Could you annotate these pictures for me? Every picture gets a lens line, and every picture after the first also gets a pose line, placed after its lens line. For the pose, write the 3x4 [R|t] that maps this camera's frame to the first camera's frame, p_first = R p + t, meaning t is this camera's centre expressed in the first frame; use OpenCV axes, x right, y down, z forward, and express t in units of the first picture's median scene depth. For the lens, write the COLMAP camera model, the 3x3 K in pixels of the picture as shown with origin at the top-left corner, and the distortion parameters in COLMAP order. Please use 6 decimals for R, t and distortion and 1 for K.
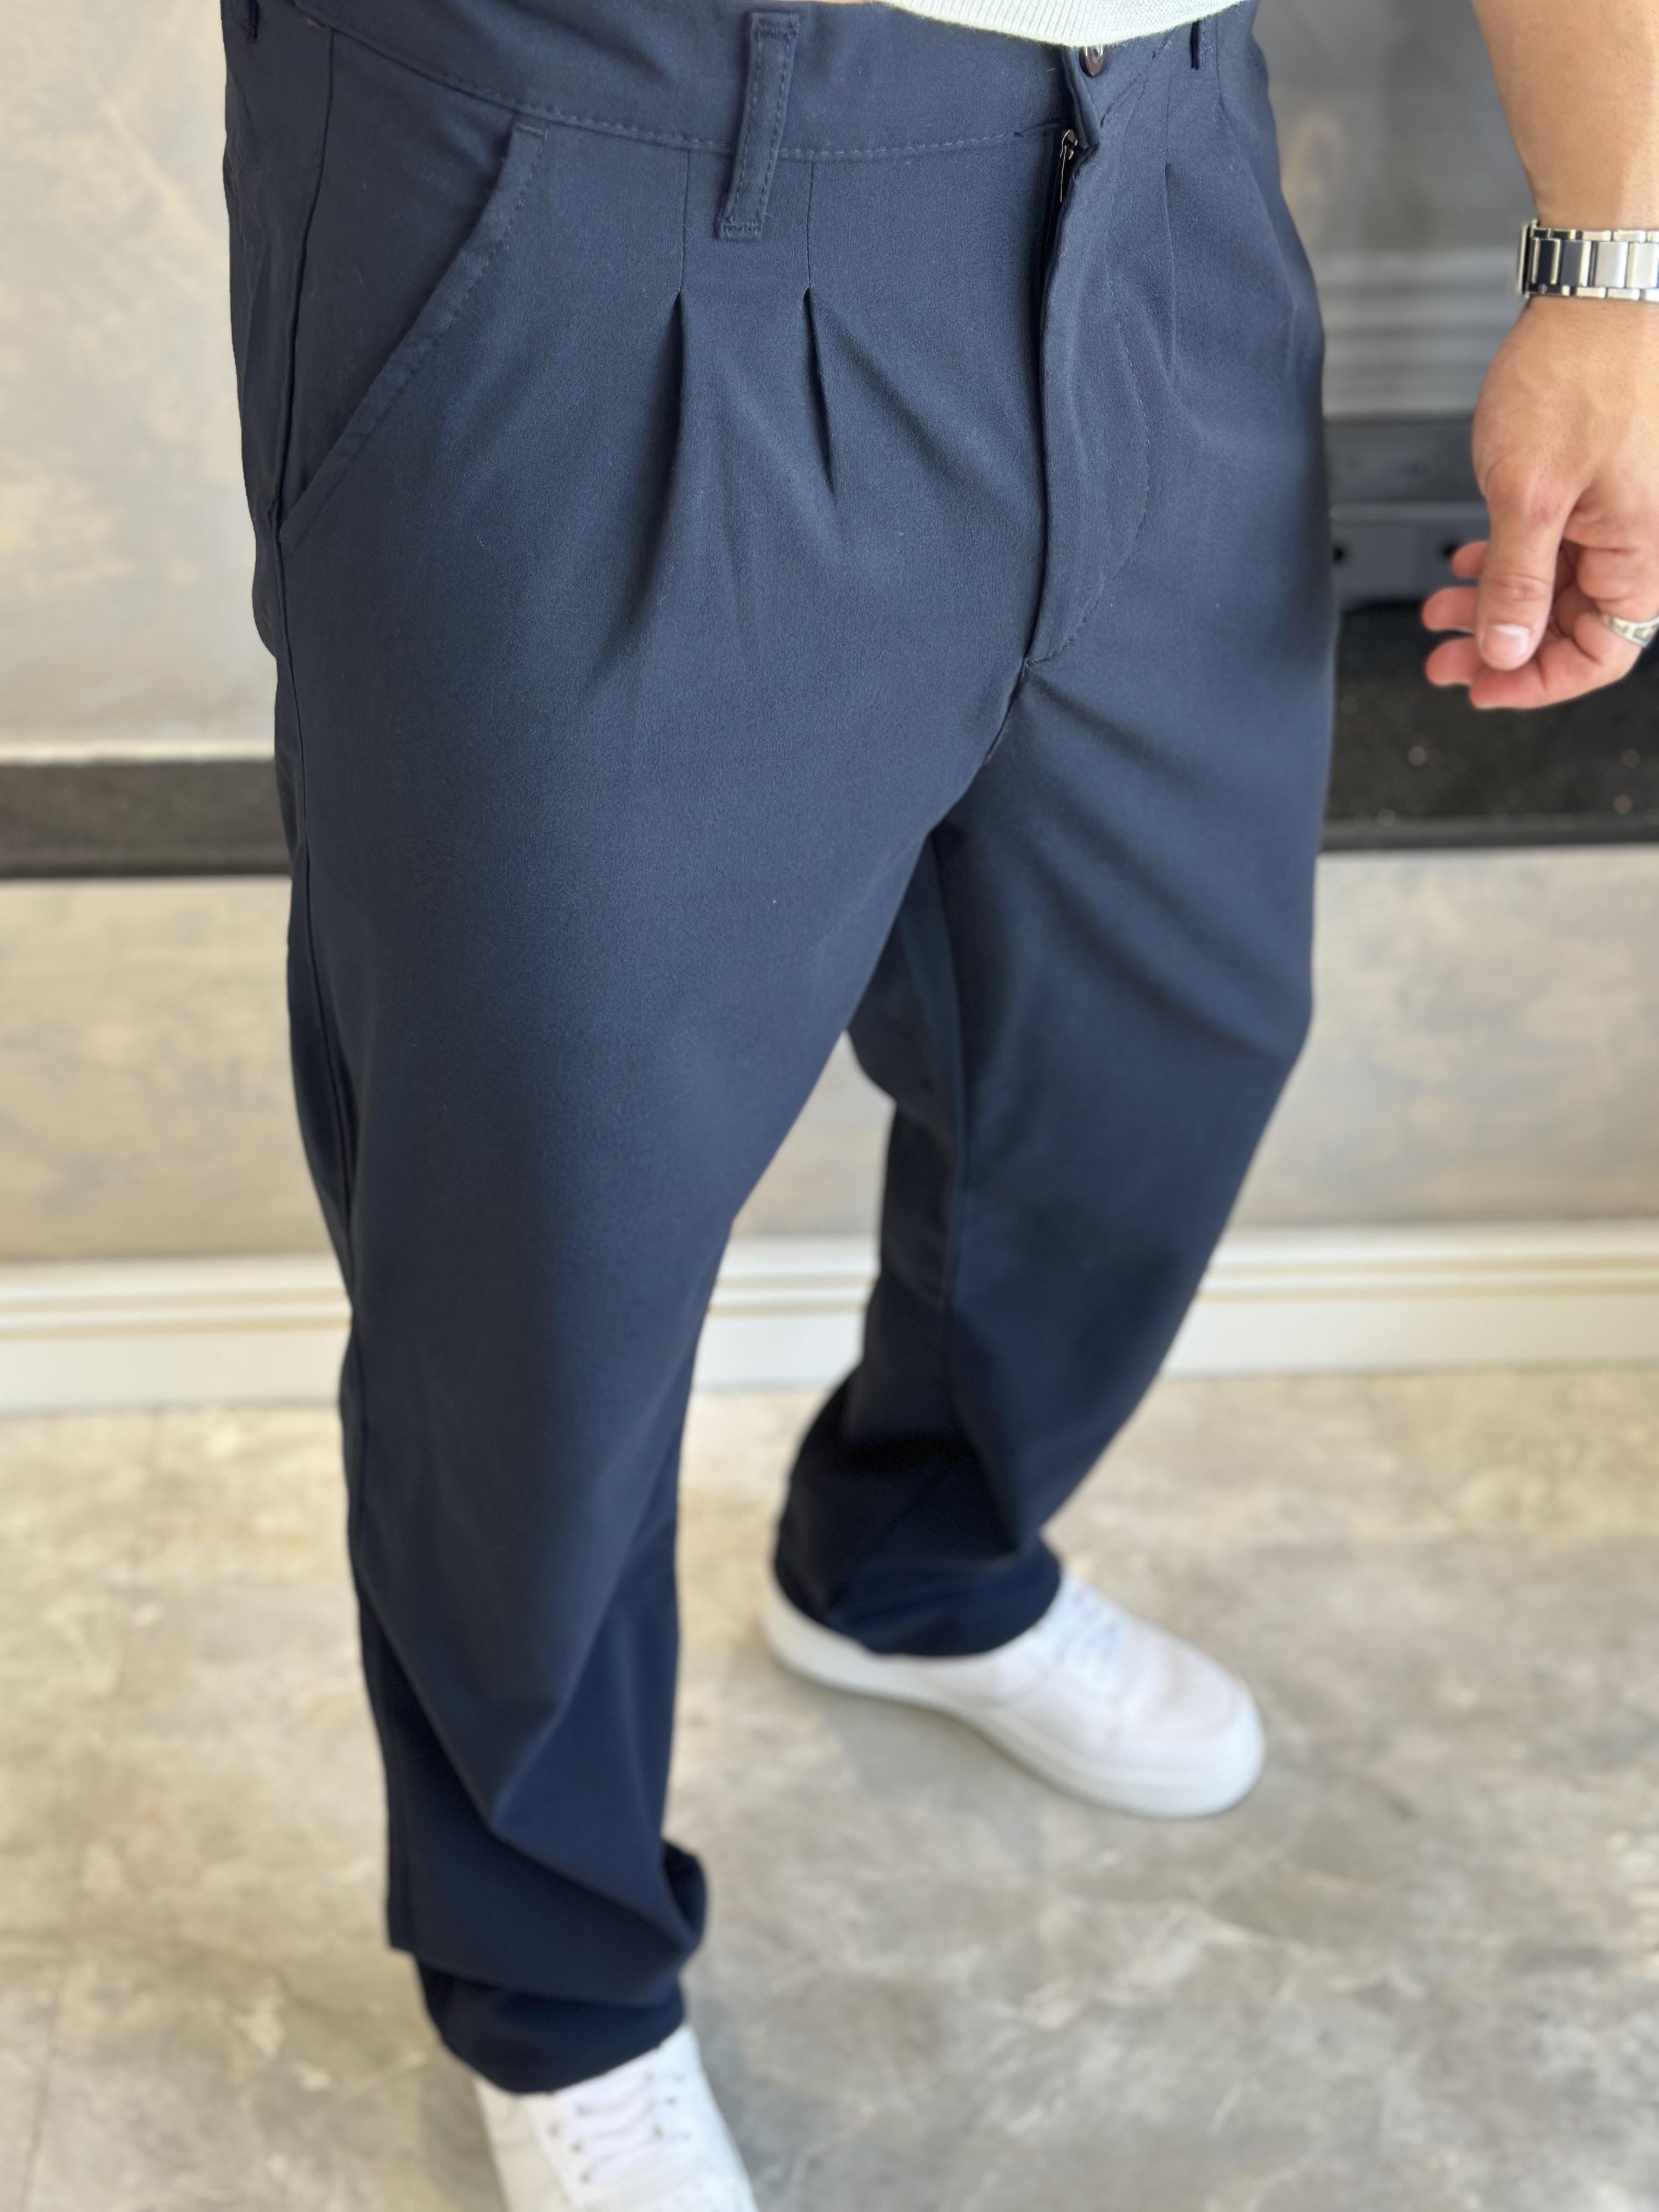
lens RADIAL K [[3117.1, 0, 829.5], [0, 3117.1, 1106.0], [0, 0, 1]] dist [0.275548, -0.612590]
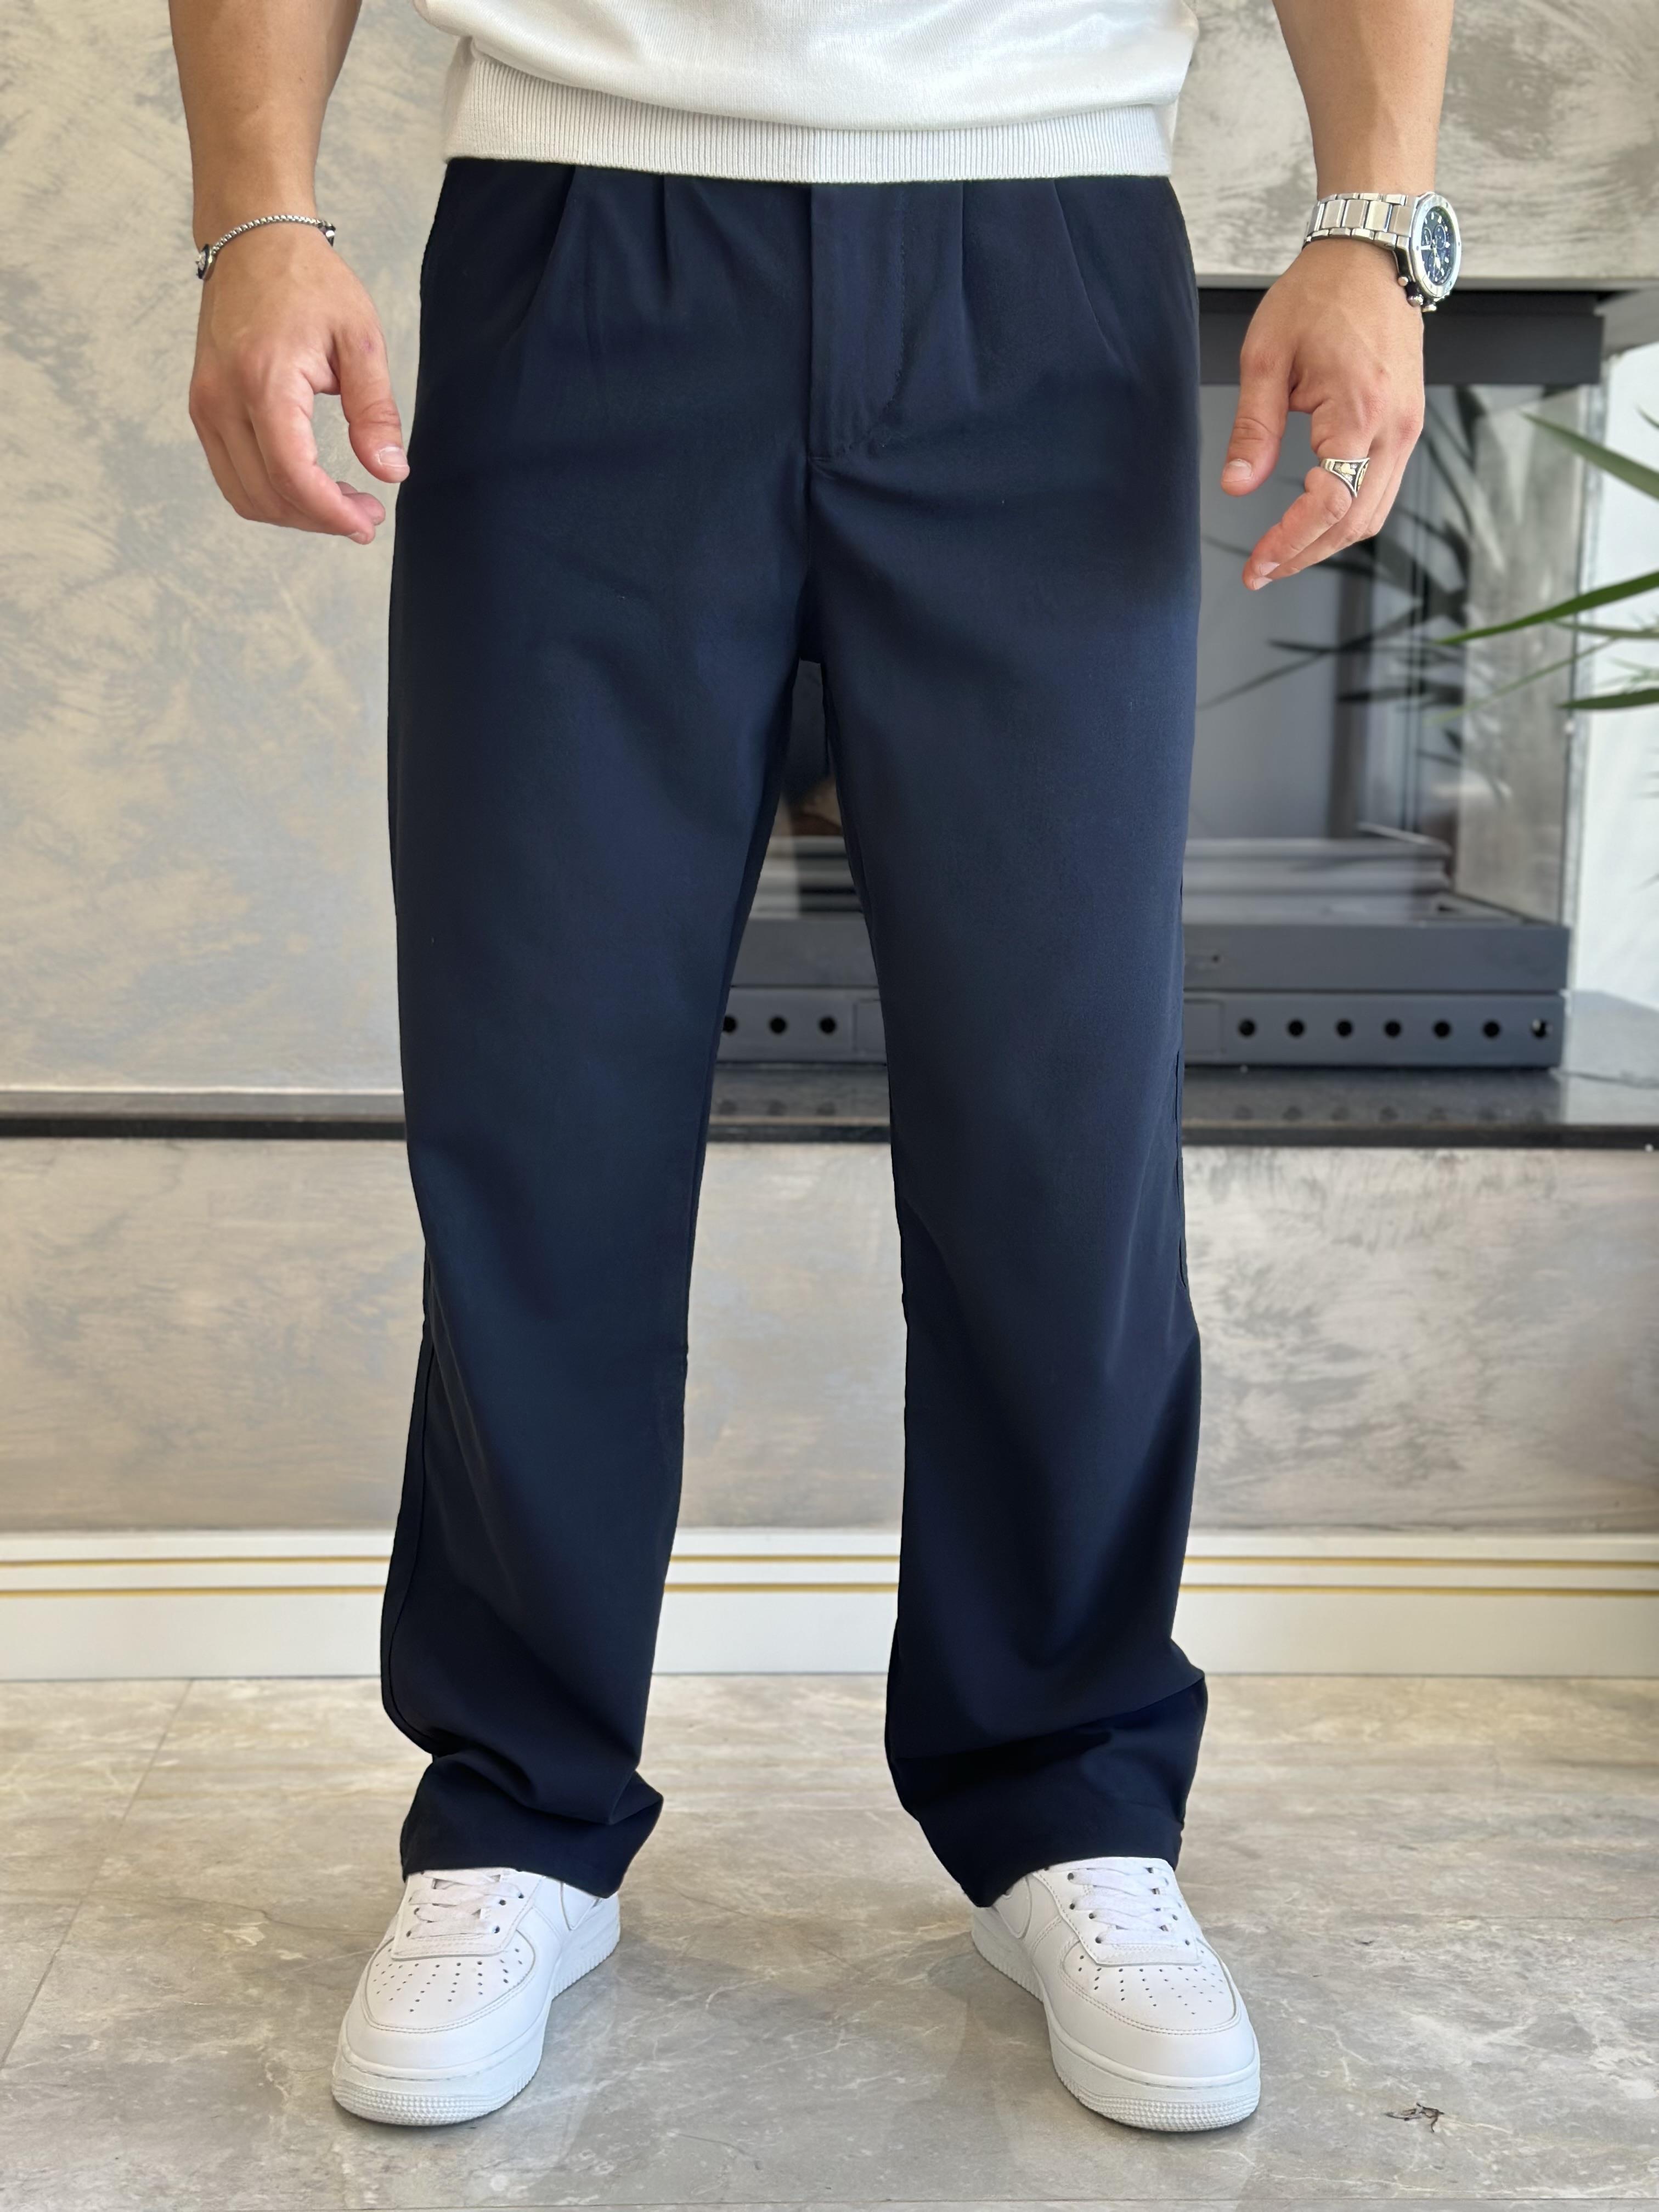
lens RADIAL K [[3117.1, 0, 829.5], [0, 3117.1, 1106.0], [0, 0, 1]] dist [0.275548, -0.612590]
pose [[0.999941, -0.000353, -0.010876, 0.039722], [-0.005352, 0.854251, -0.519833, 0.569650], [0.009474, 0.519860, 0.854199, -0.117229]]
